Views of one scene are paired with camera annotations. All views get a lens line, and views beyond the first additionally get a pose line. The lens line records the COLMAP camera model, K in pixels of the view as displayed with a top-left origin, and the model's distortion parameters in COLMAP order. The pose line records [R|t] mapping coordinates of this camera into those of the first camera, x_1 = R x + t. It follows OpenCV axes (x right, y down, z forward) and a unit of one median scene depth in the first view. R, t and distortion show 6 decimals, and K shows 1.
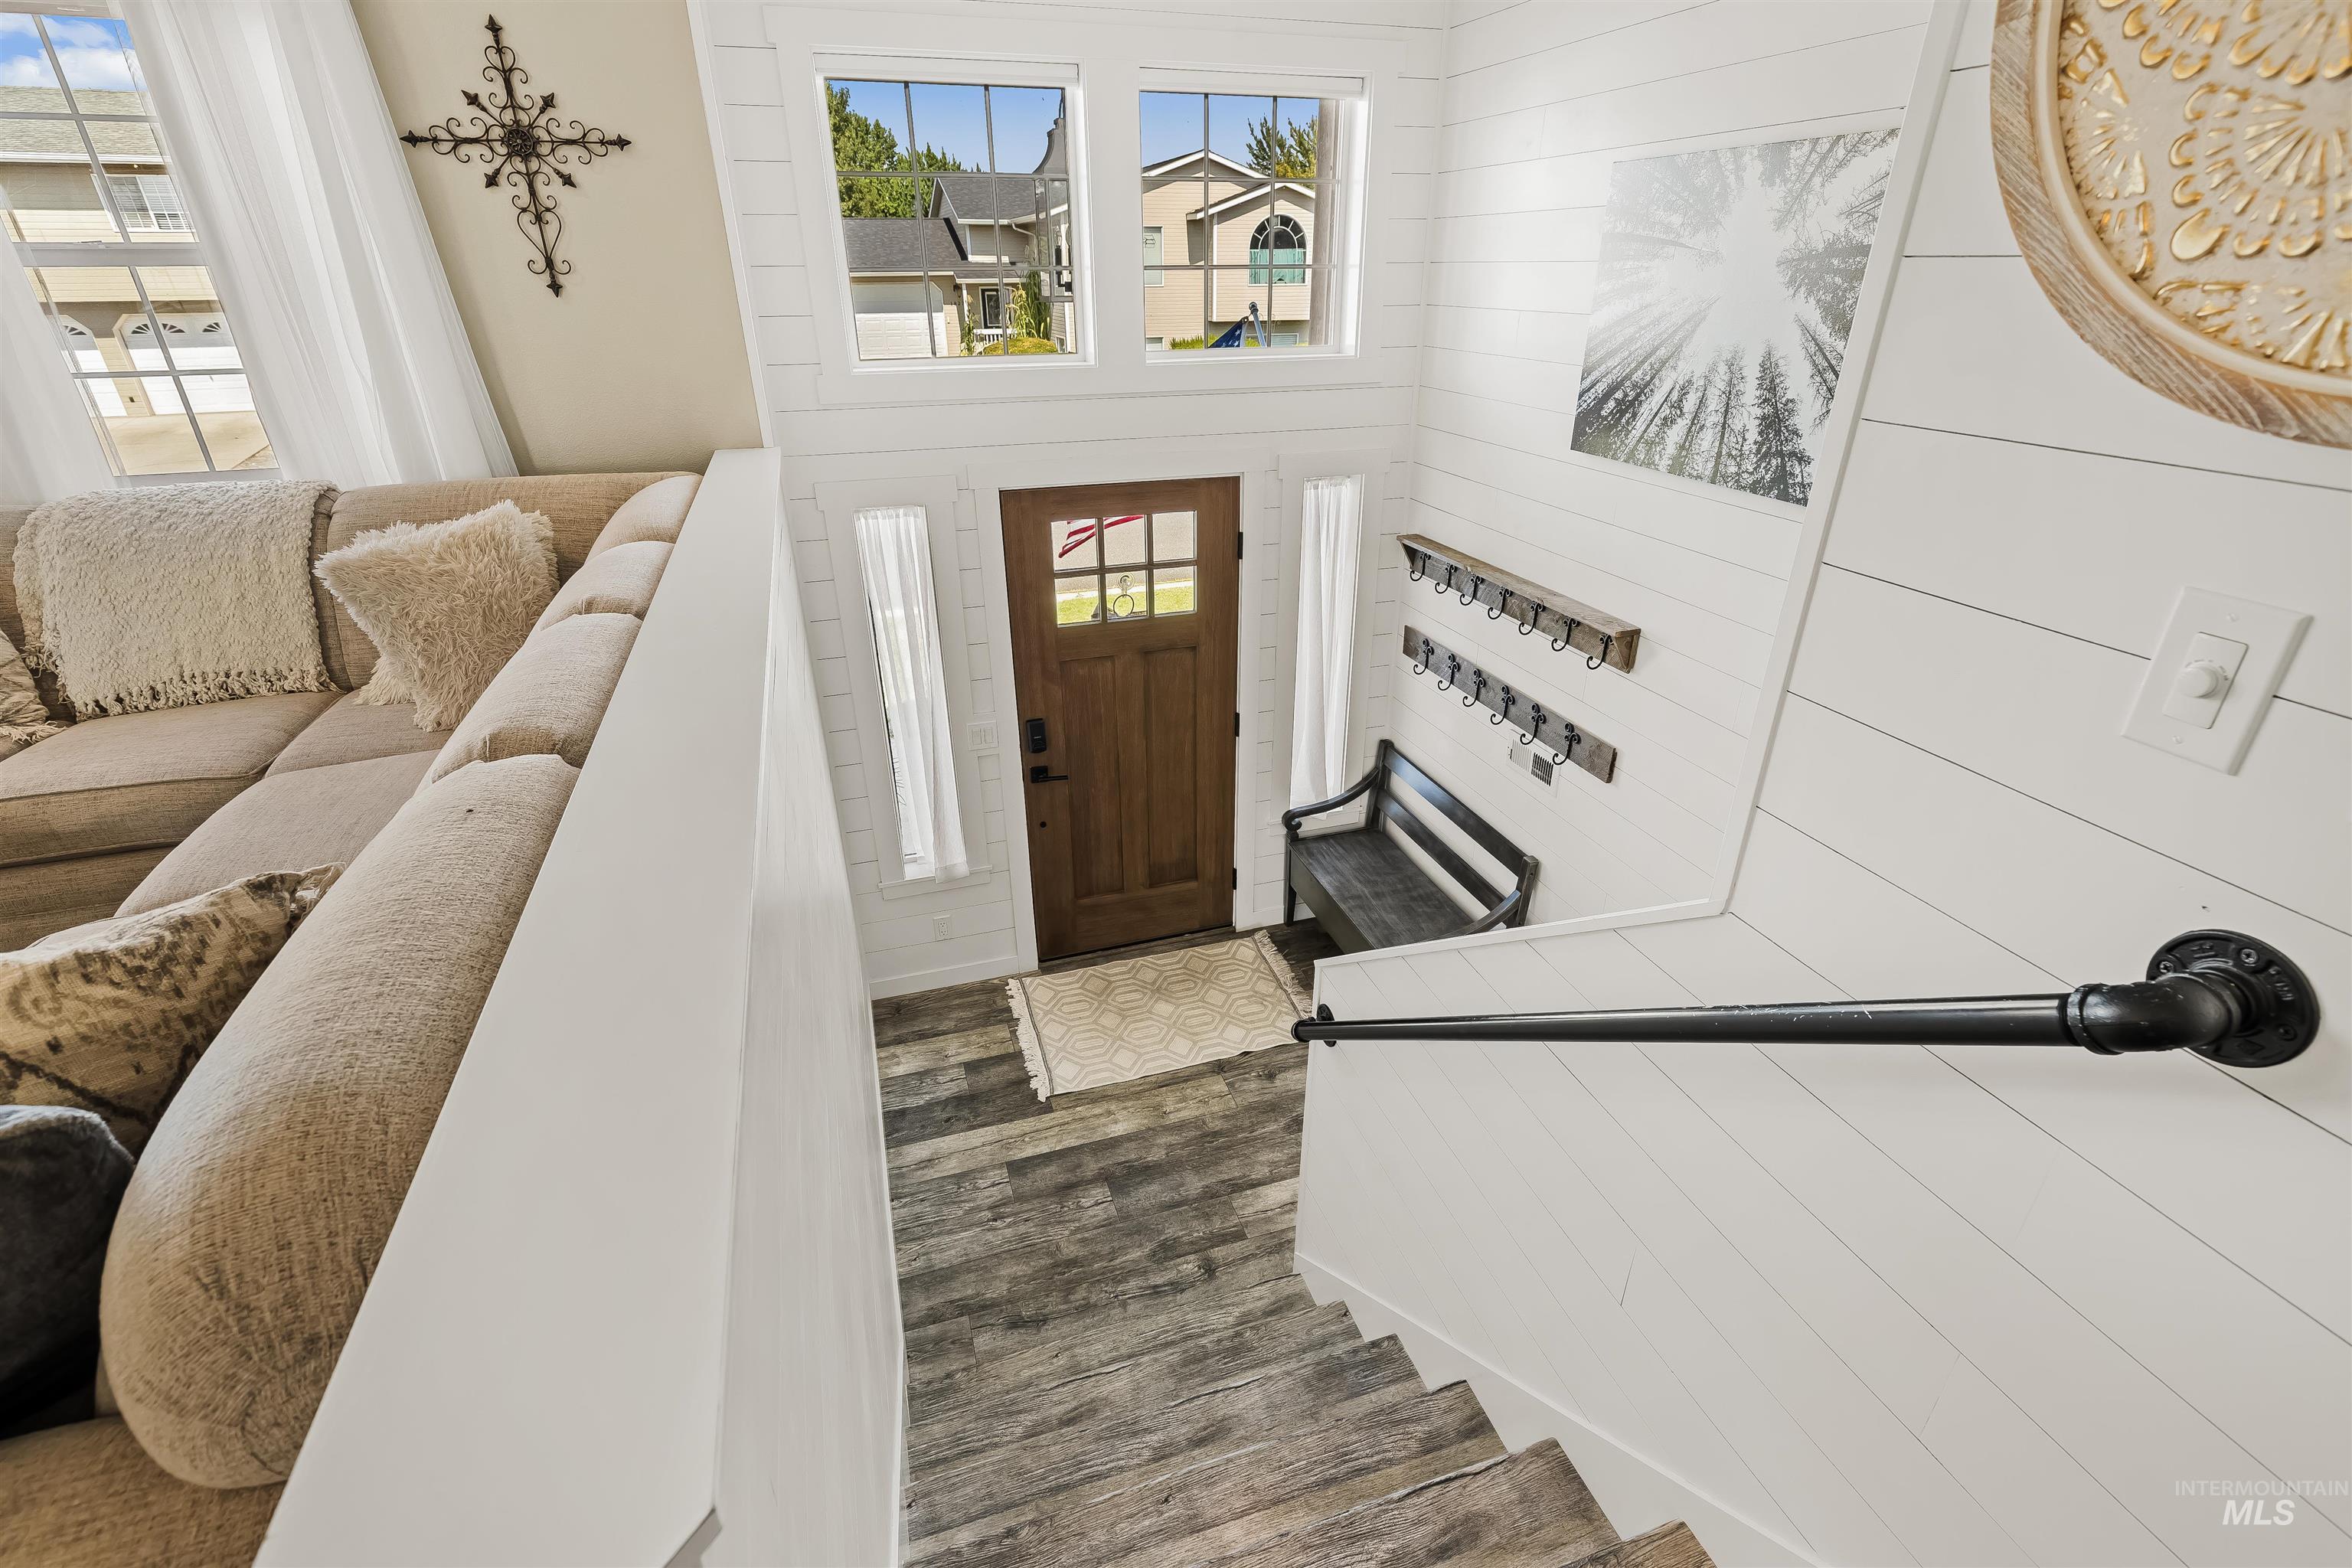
lens RADIAL K [[1062.4, 0, 1180.5], [0, 1062.4, 787.4], [0, 0, 1]] dist [0.002549, 0.001130]
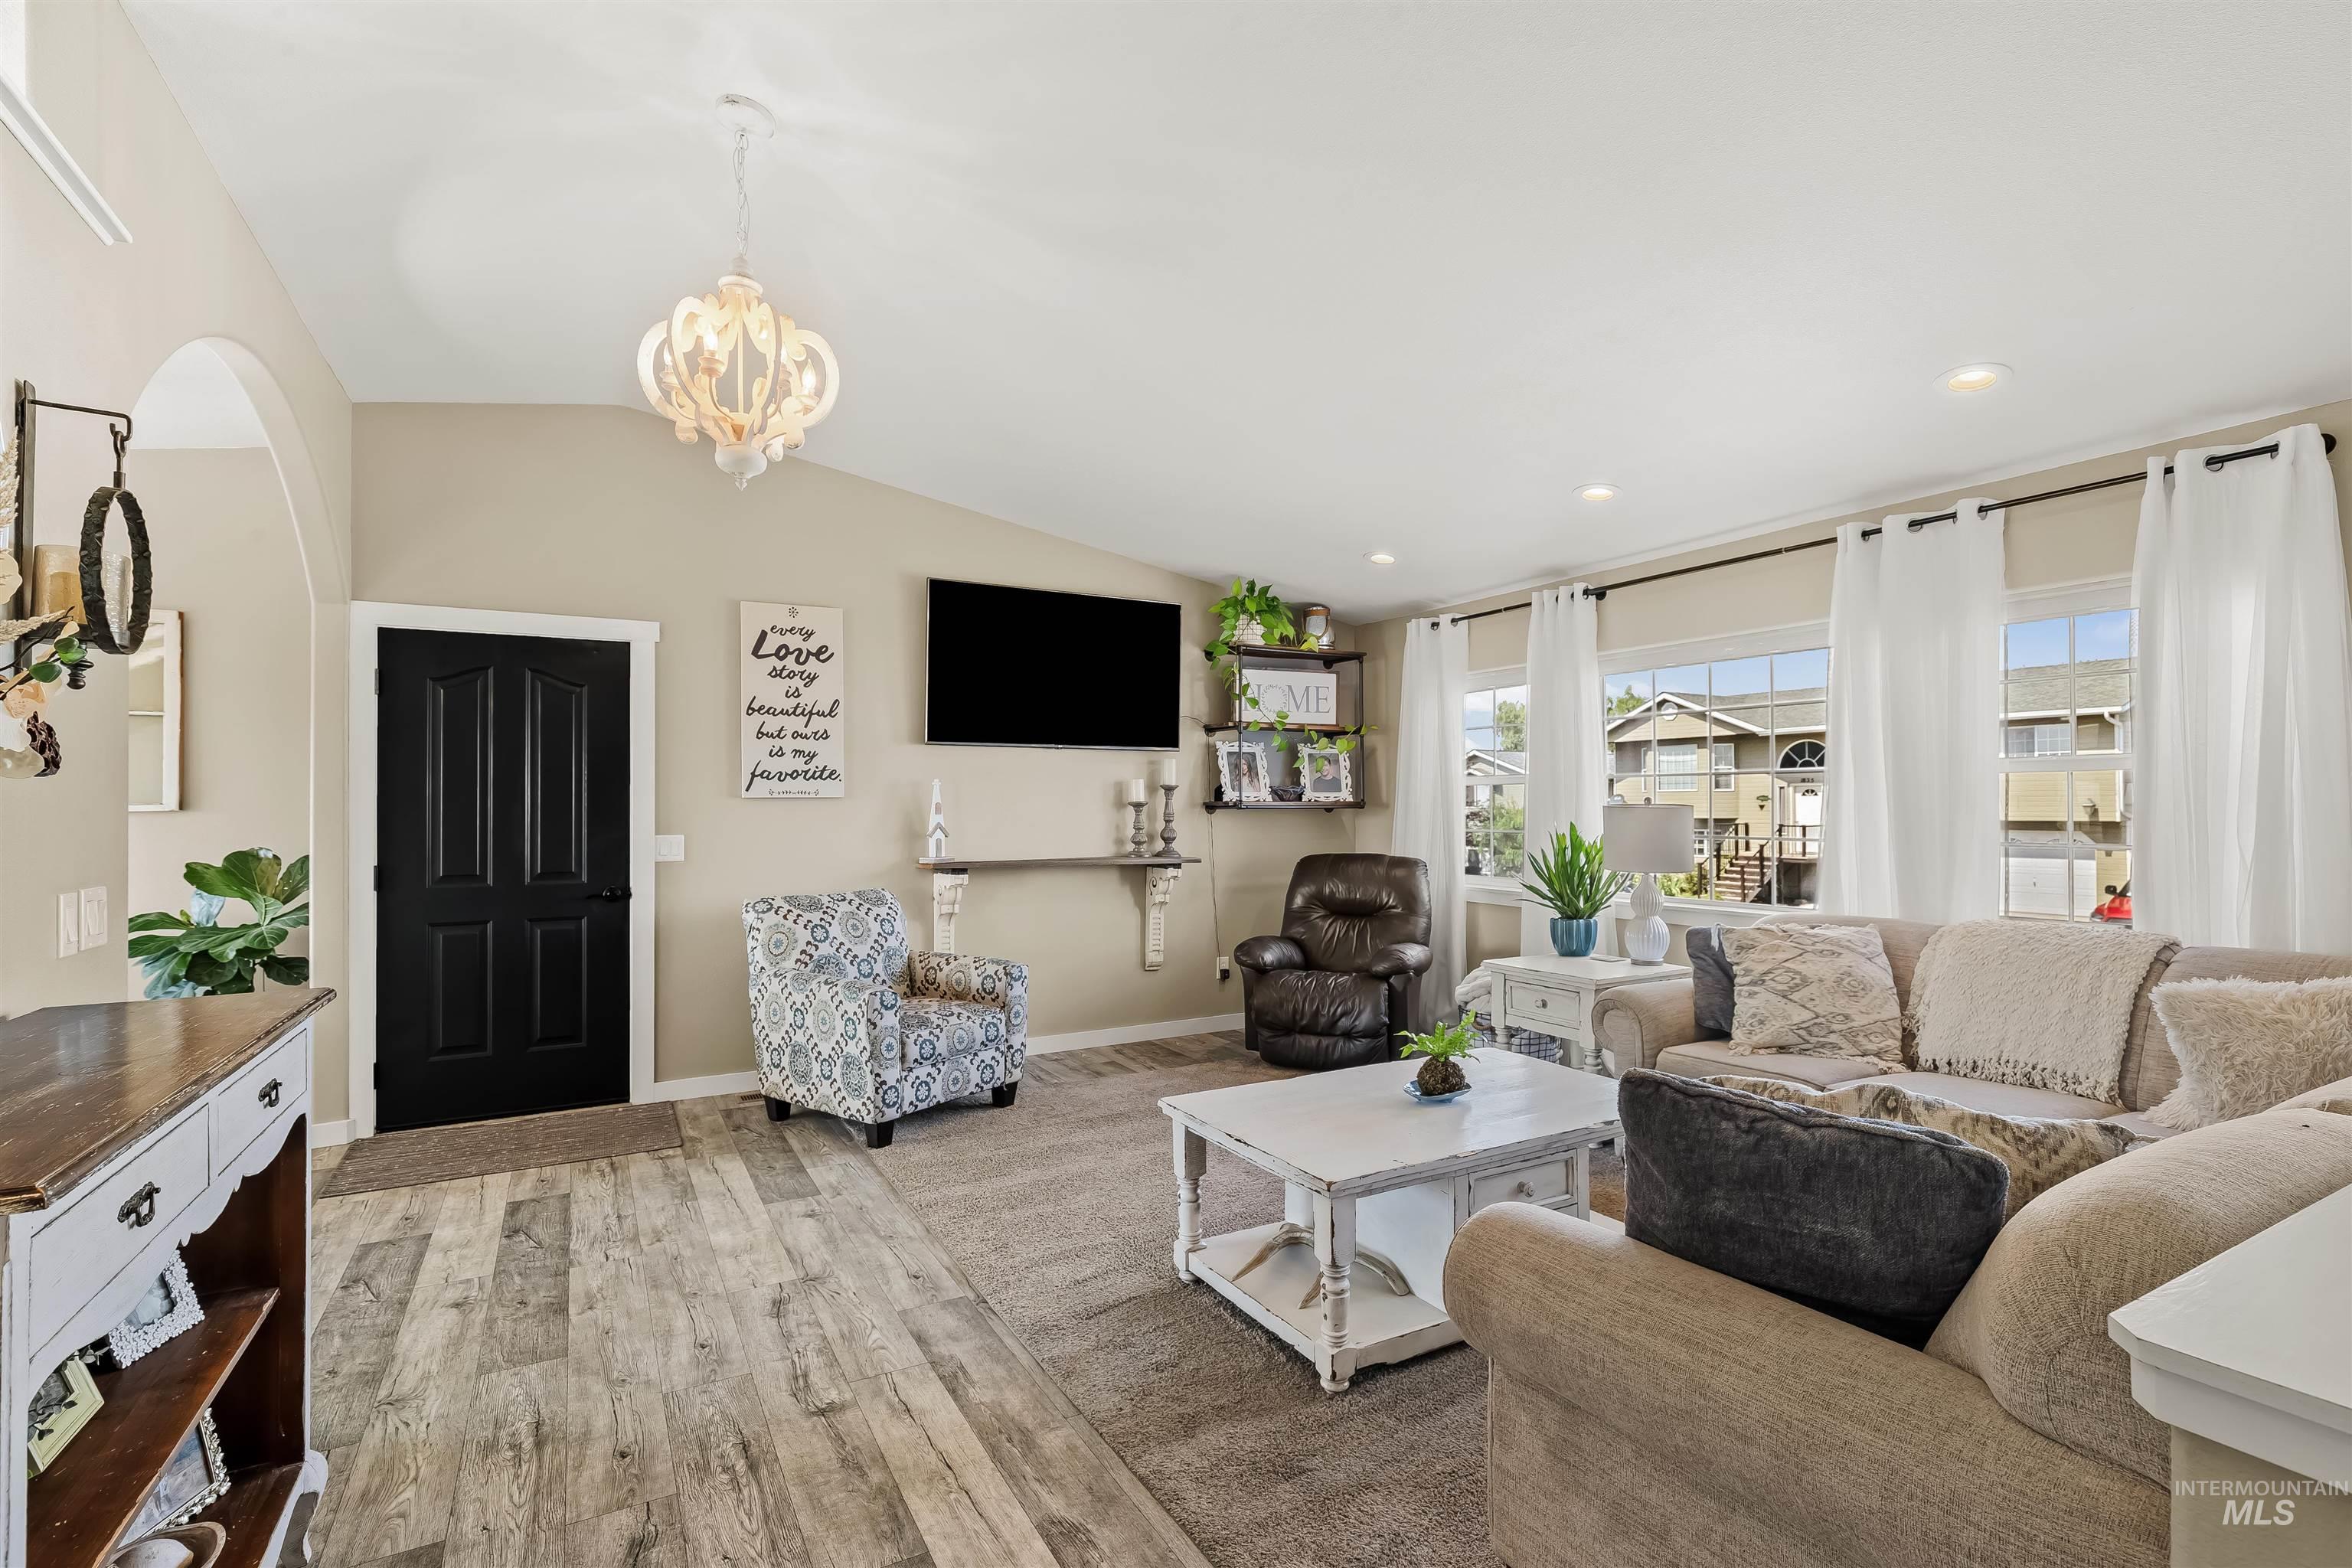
lens RADIAL K [[1062.4, 0, 1175.0], [0, 1062.4, 799.8], [0, 0, 1]] dist [0.002549, 0.001130]
pose [[0.191387, -0.005071, -0.981502, 0.128860], [-0.424050, 0.901417, -0.087344, 0.153068], [0.885185, 0.432922, 0.170369, -0.231971]]
